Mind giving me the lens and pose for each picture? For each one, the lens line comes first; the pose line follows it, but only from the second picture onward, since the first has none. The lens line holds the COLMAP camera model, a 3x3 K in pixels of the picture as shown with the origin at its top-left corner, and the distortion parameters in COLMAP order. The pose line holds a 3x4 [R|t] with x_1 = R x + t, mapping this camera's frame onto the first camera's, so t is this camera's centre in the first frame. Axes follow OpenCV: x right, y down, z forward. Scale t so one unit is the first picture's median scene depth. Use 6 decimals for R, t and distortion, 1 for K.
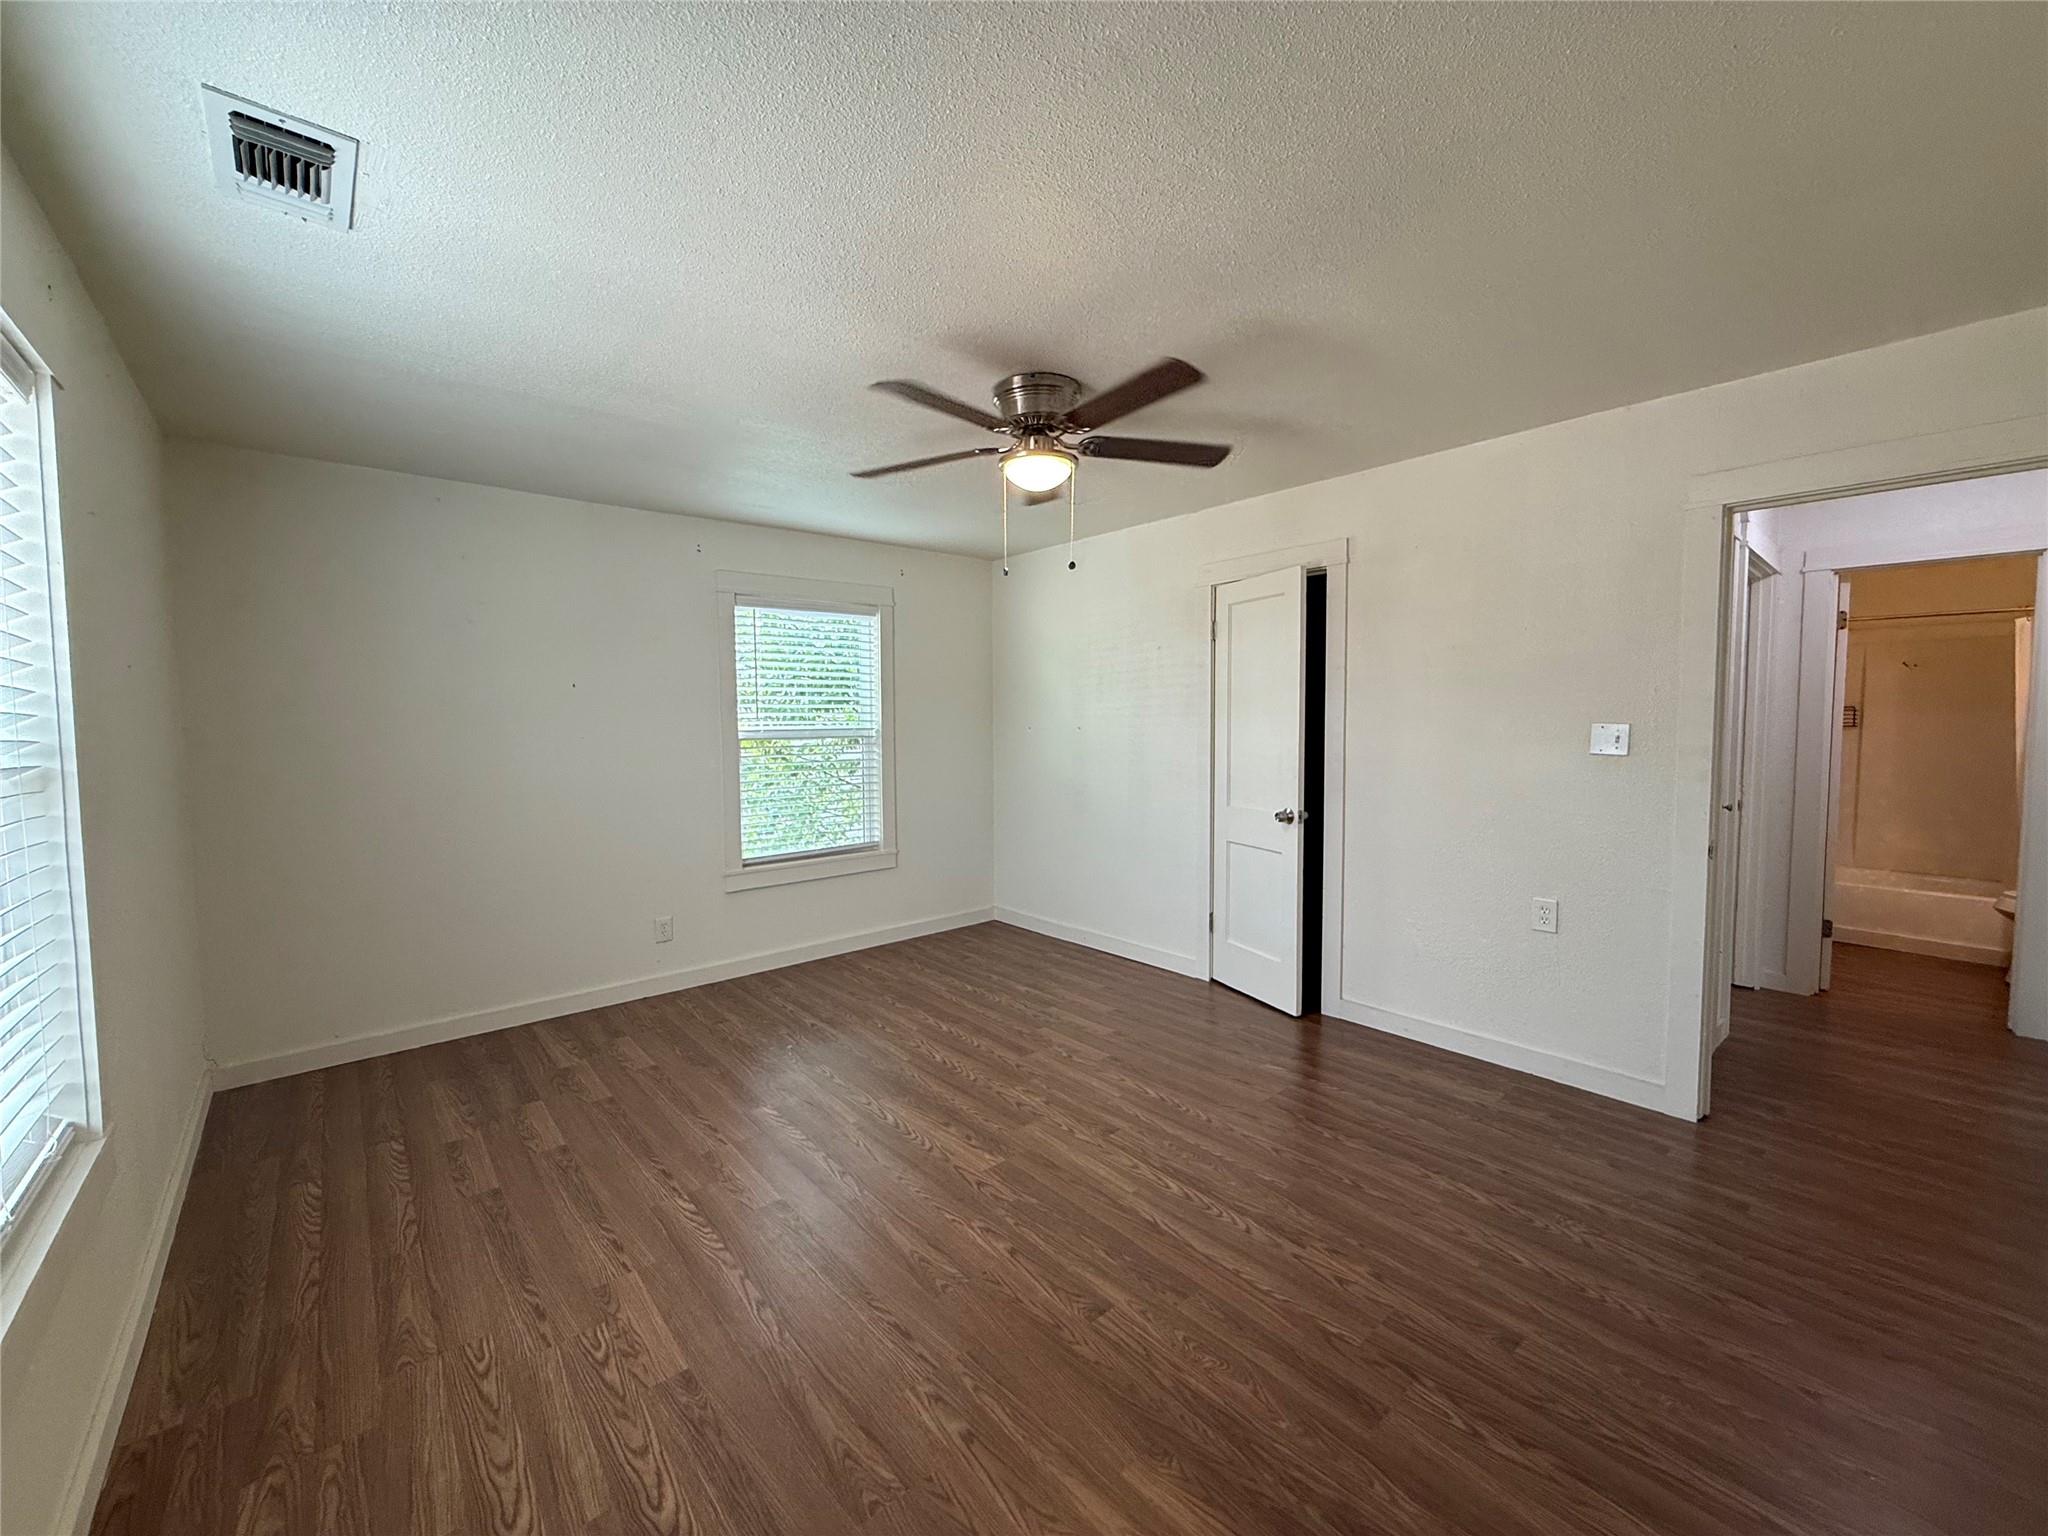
lens RADIAL K [[817.4, 0, 1018.9], [0, 817.4, 762.6], [0, 0, 1]] dist [-0.000682, 0.000021]
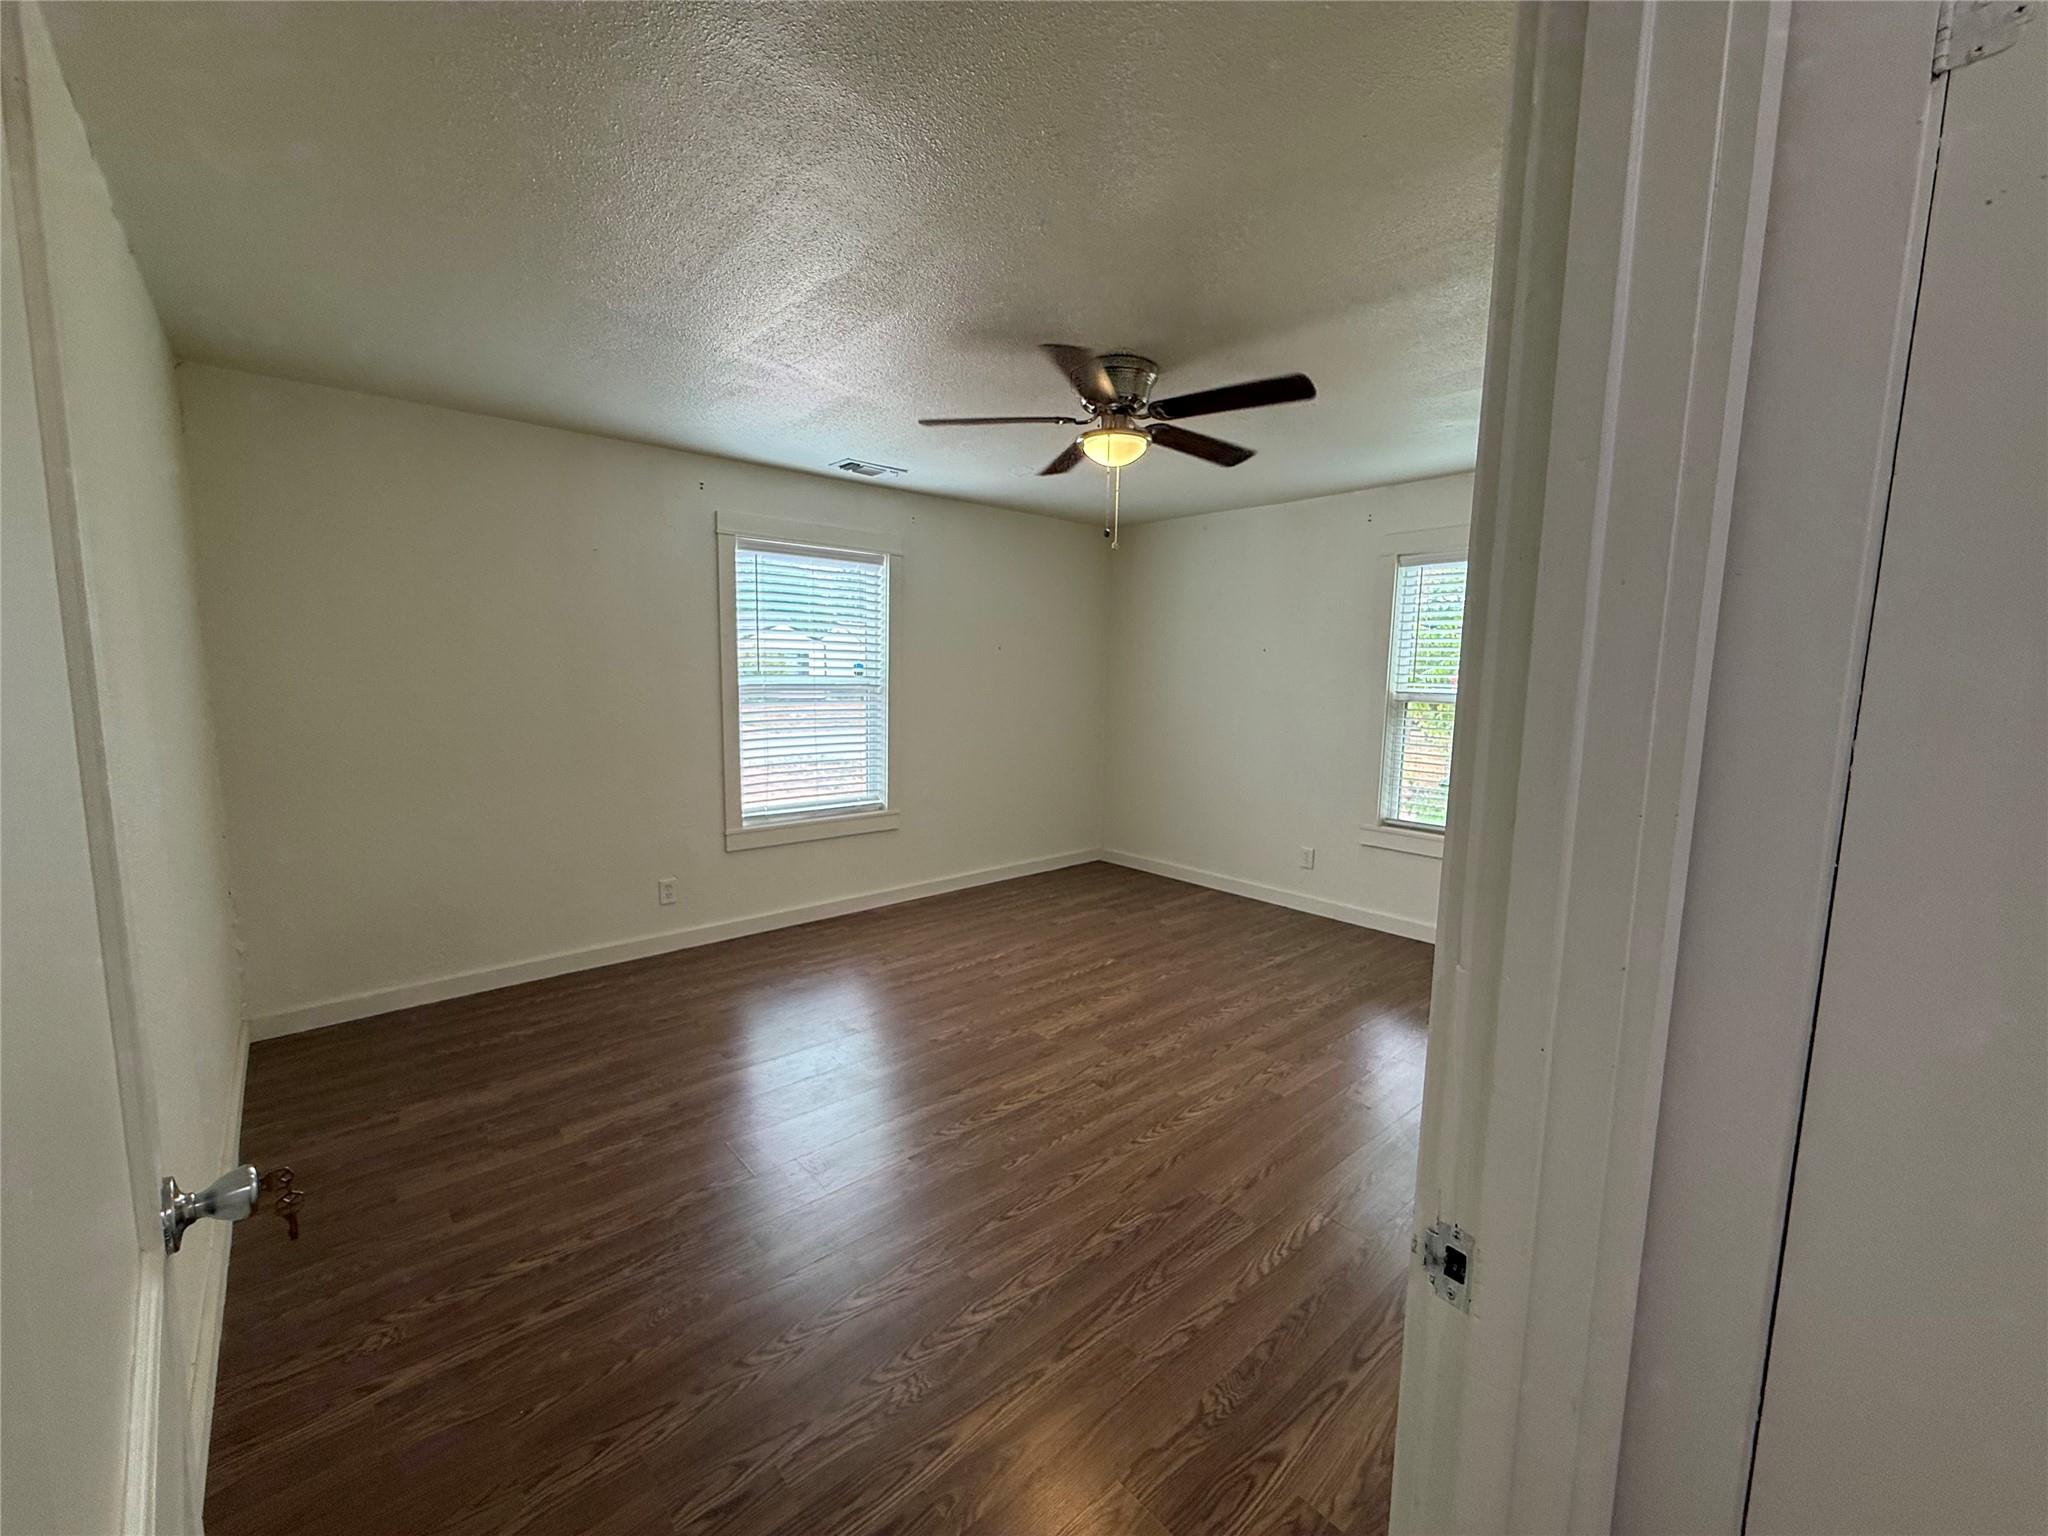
lens RADIAL K [[817.4, 0, 1019.0], [0, 817.4, 767.2], [0, 0, 1]] dist [-0.000682, 0.000021]
pose [[0.008463, 0.130268, -0.991443, 1.011994], [-0.073150, 0.988902, 0.129310, -0.065744], [0.997285, 0.071430, 0.017898, 0.794791]]
